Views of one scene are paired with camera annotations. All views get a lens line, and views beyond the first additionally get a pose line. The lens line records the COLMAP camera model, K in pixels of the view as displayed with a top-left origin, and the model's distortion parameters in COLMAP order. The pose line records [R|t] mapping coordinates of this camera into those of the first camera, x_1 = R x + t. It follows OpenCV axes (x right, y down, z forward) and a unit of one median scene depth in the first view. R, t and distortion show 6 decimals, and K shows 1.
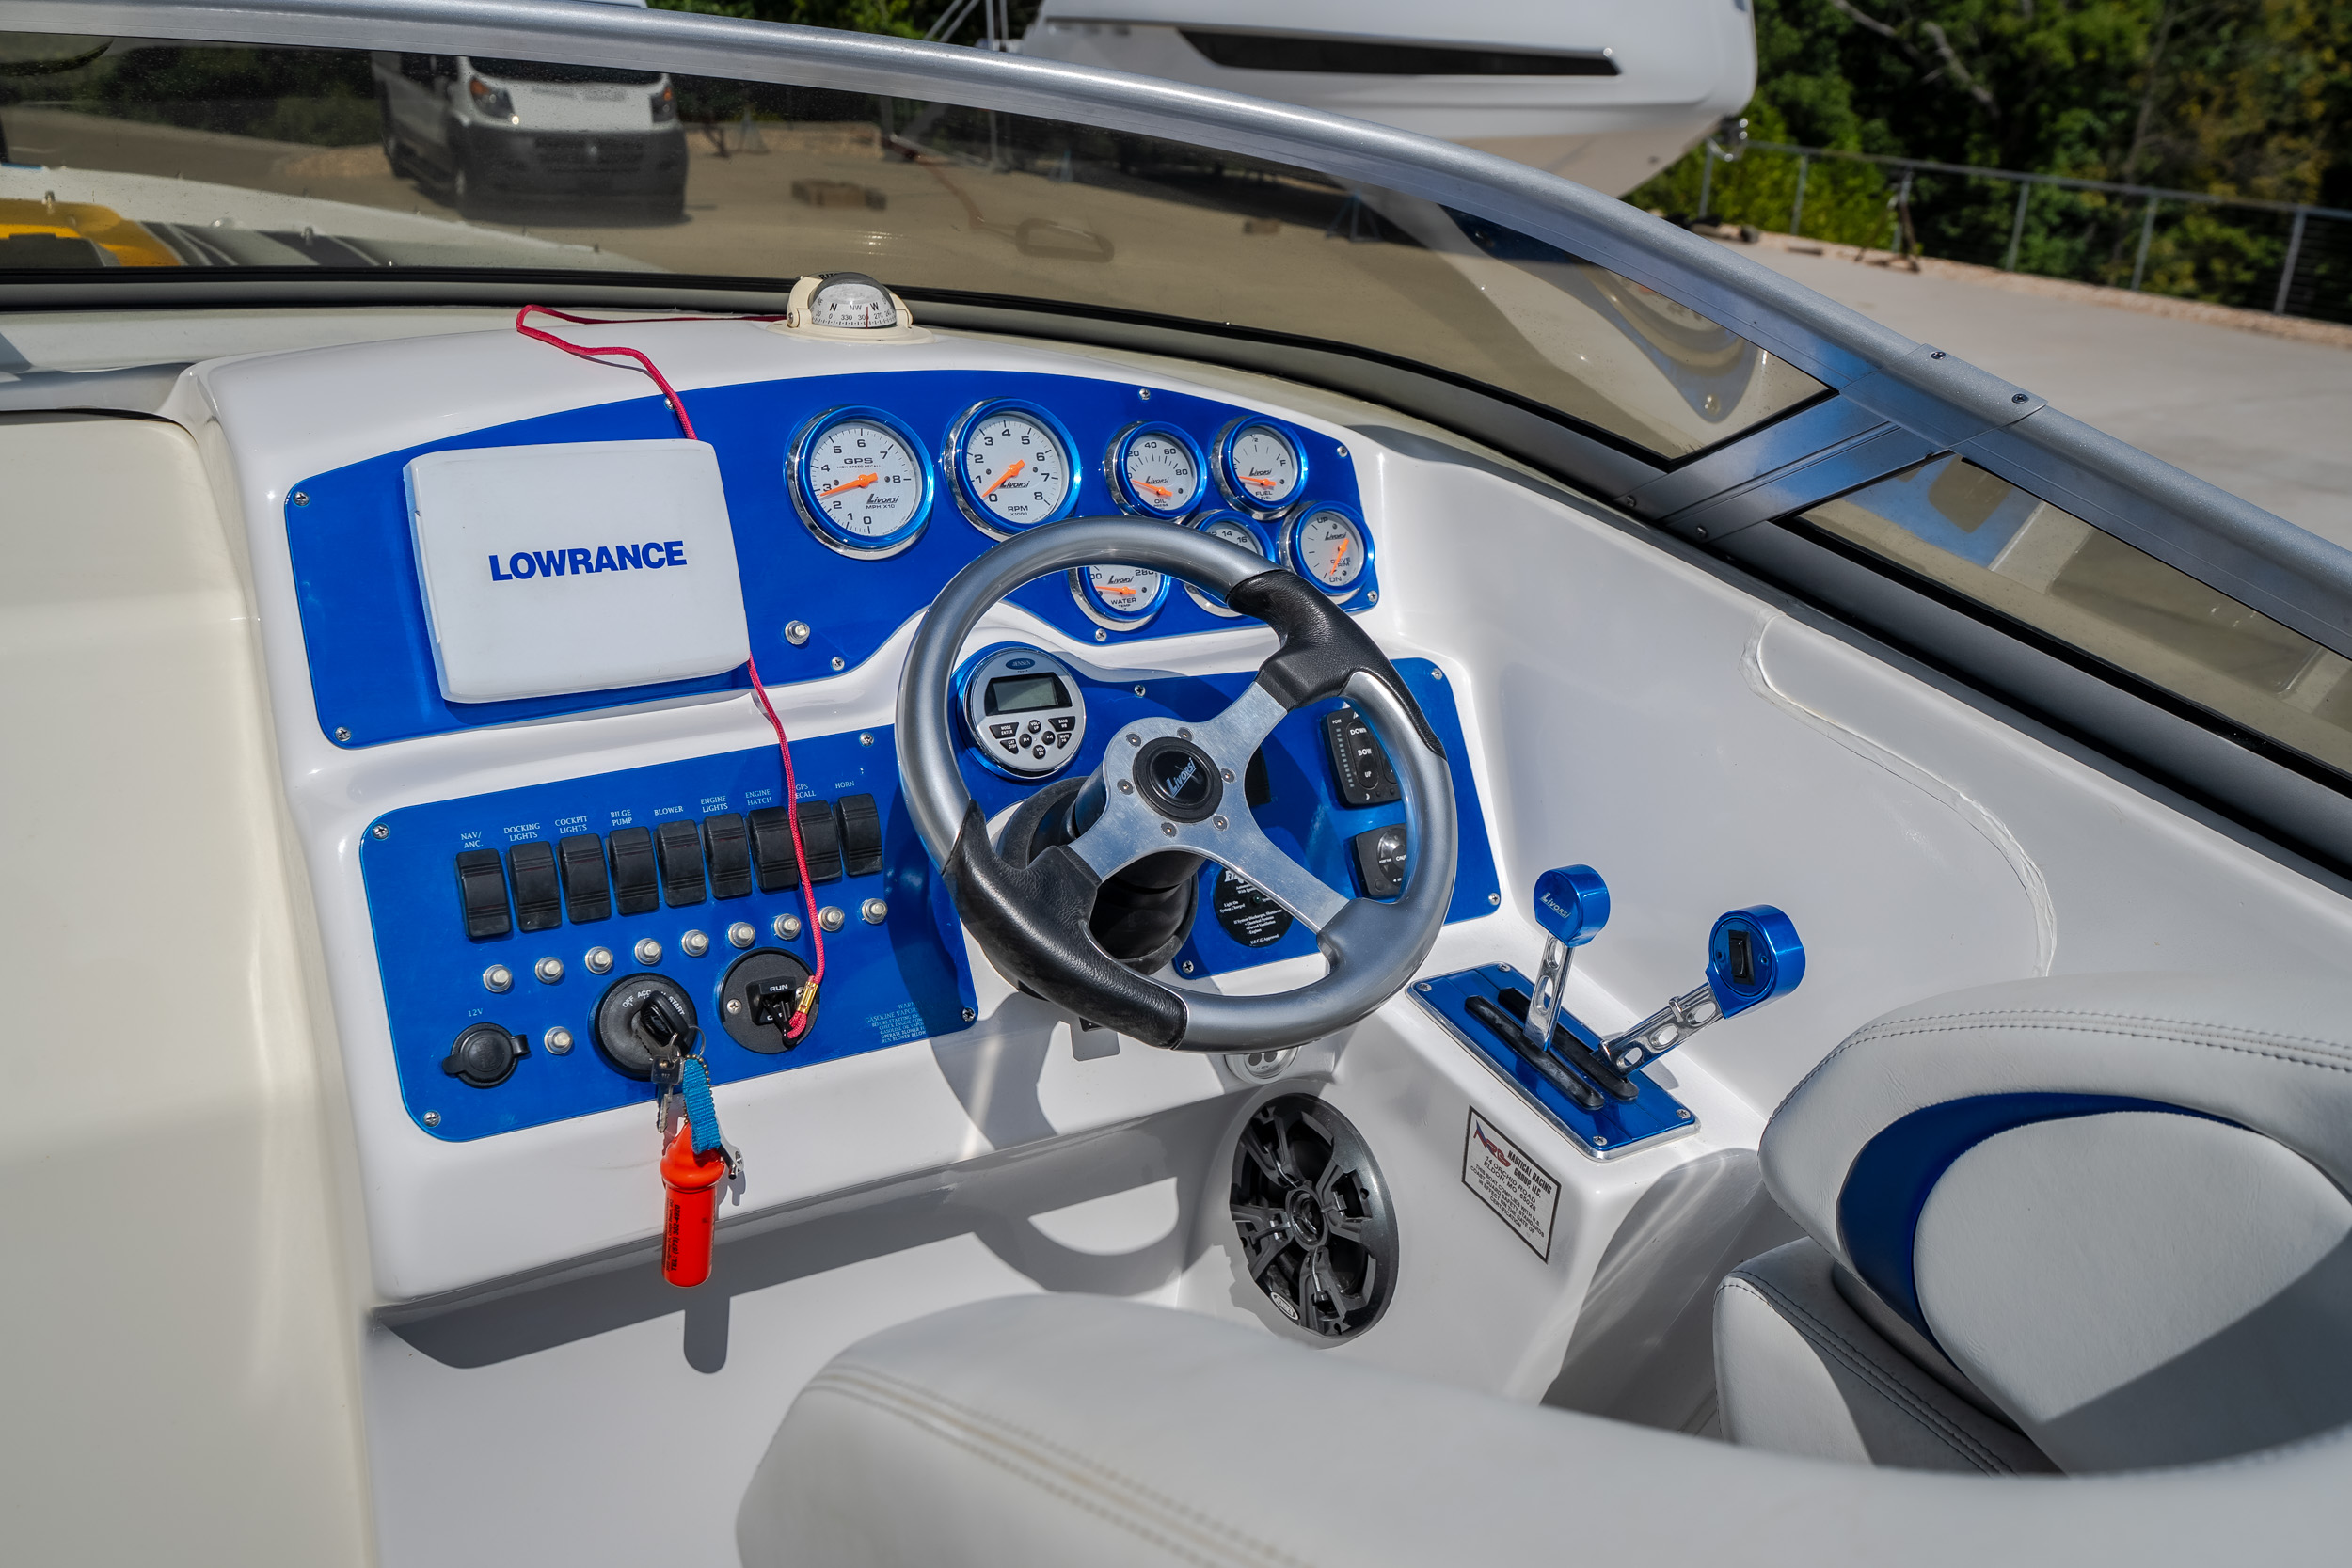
lens RADIAL K [[2011.9, 0, 1176.0], [0, 2011.9, 784.0], [0, 0, 1]] dist [-0.001147, 0.004829]
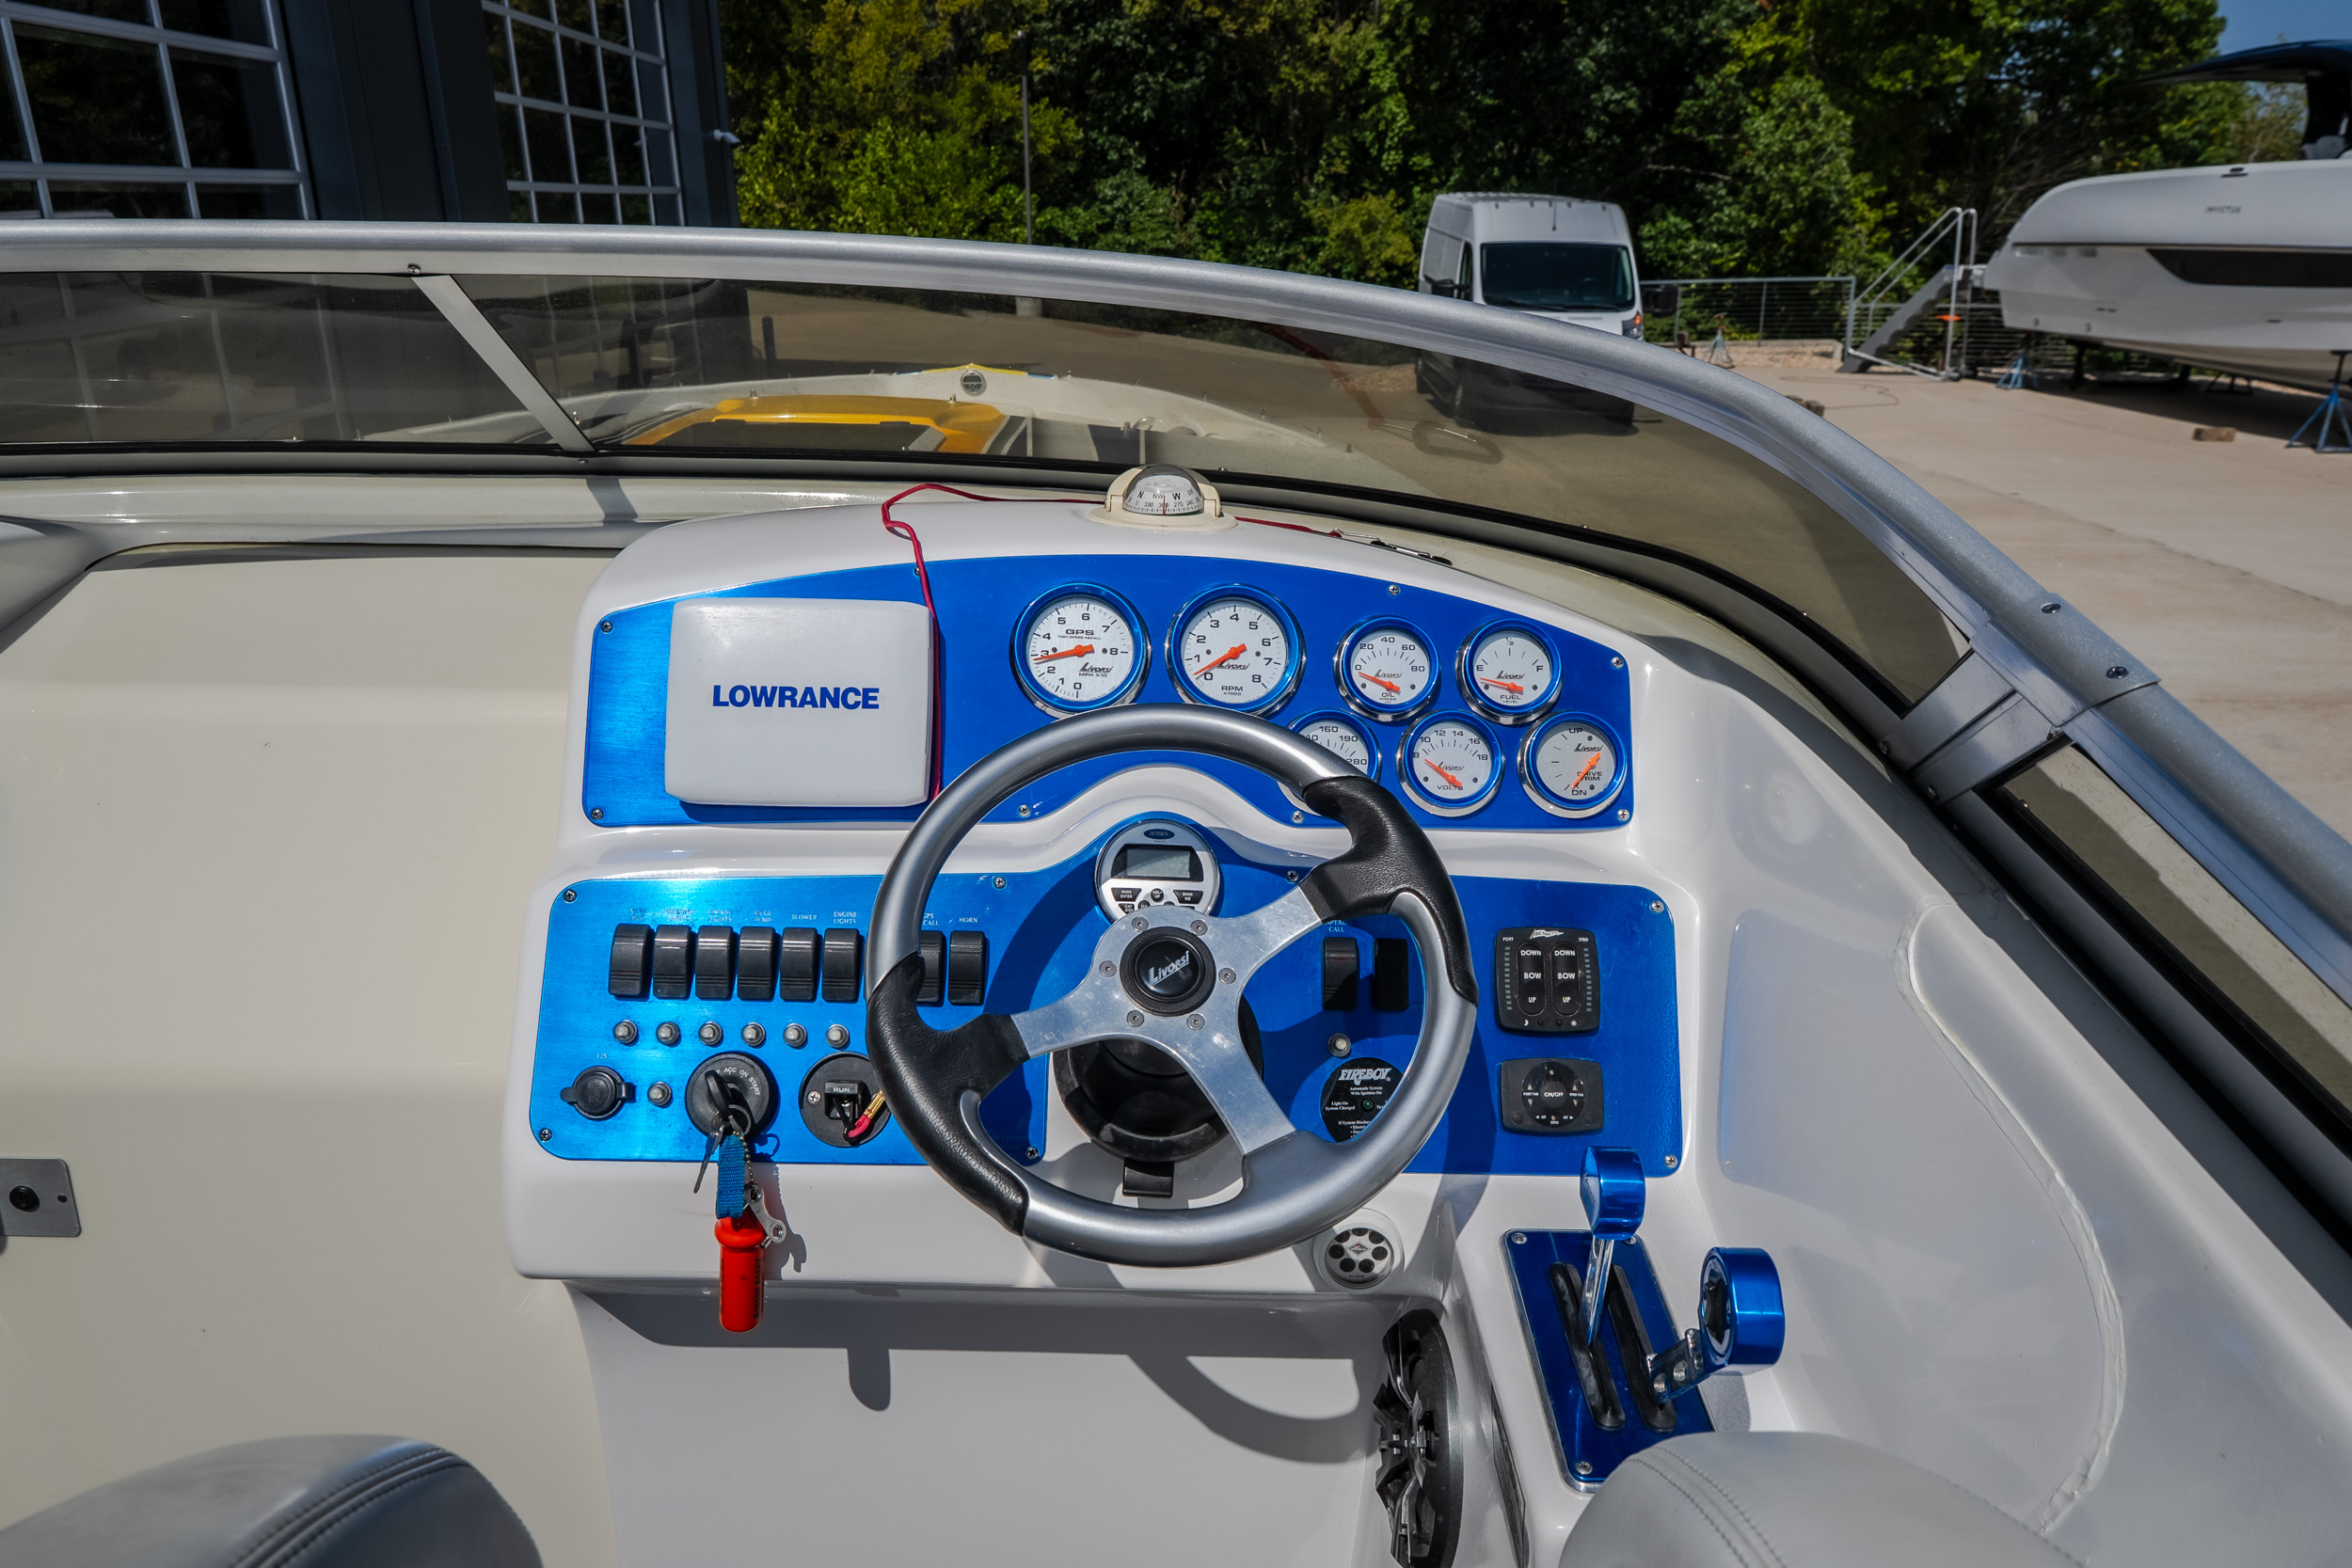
lens RADIAL K [[1676.7, 0, 1176.0], [0, 1676.7, 784.0], [0, 0, 1]] dist [0.003301, -0.000707]
pose [[0.850745, 0.123712, -0.510812, 0.377857], [-0.154890, 0.987754, -0.018745, -0.070882], [0.502238, 0.095067, 0.859488, 0.248184]]
